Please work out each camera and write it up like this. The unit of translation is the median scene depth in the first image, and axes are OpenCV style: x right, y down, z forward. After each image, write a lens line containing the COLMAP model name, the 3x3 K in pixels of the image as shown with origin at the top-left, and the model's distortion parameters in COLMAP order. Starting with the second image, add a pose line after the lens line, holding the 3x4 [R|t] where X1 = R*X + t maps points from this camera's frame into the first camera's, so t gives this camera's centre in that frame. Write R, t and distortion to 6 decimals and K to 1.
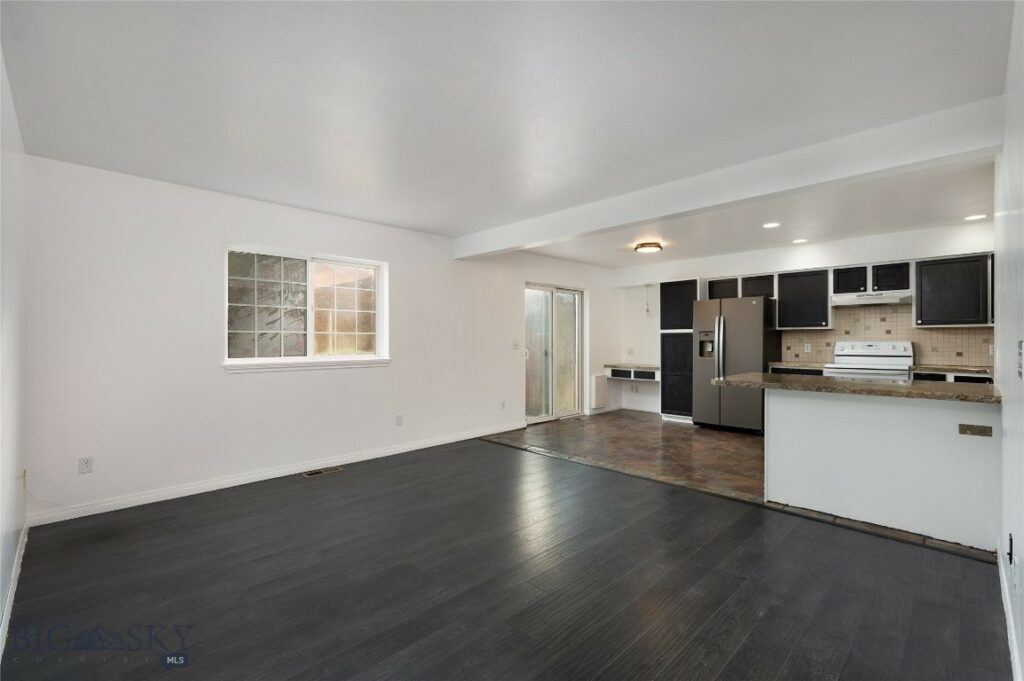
lens RADIAL K [[453.3, 0, 511.7], [0, 453.3, 343.5], [0, 0, 1]] dist [-0.001596, 0.000158]
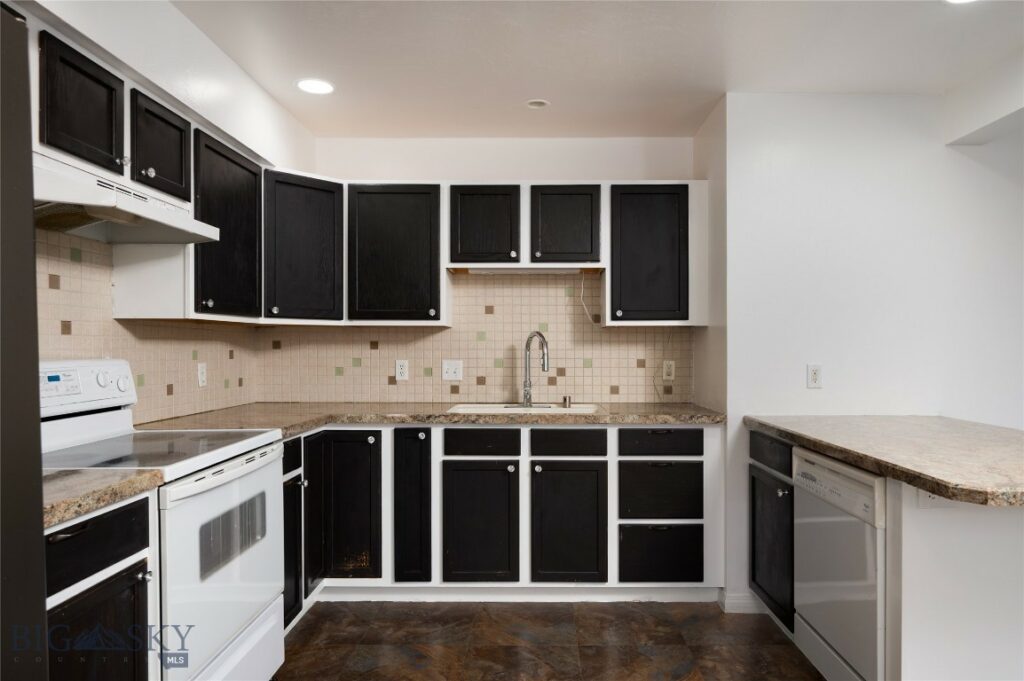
lens RADIAL K [[641.0, 0, 547.4], [0, 641.0, 354.5], [0, 0, 1]] dist [-0.008117, 0.001011]
pose [[-0.724545, -0.008540, 0.689174, 0.316331], [0.005939, 0.999809, 0.018633, -0.013716], [-0.689202, 0.017593, -0.724356, 1.017289]]
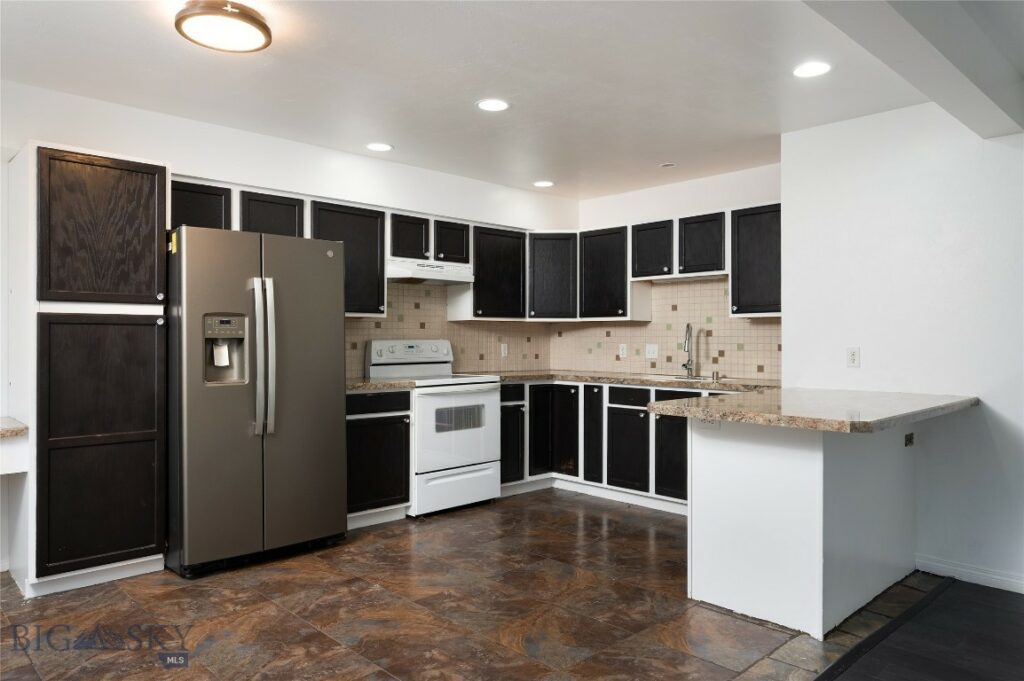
lens RADIAL K [[700.1, 0, 508.5], [0, 700.1, 333.5], [0, 0, 1]] dist [-0.009047, -0.000393]
pose [[0.013998, 0.010490, 0.999847, -0.159022], [0.006416, 0.999923, -0.010581, -0.002625], [-0.999881, 0.006563, 0.013930, 0.811022]]
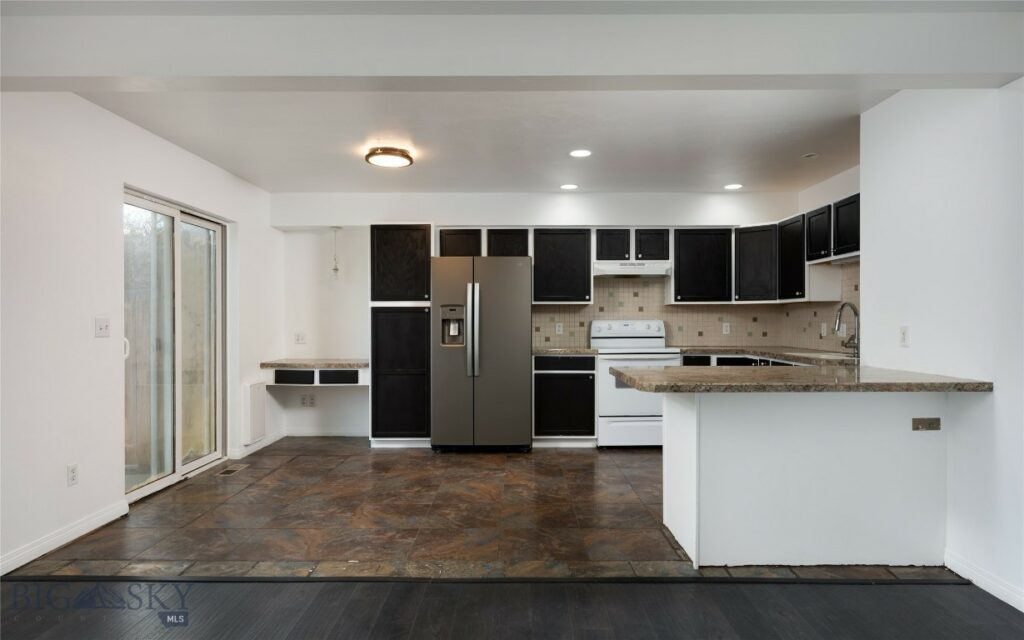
lens RADIAL K [[597.3, 0, 513.1], [0, 597.3, 323.6], [0, 0, 1]] dist [-0.008469, -0.001548]
pose [[0.705181, -0.002235, 0.709024, -0.128640], [0.005336, 0.999983, -0.002155, 0.002699], [-0.709007, 0.005303, 0.705181, 0.354180]]
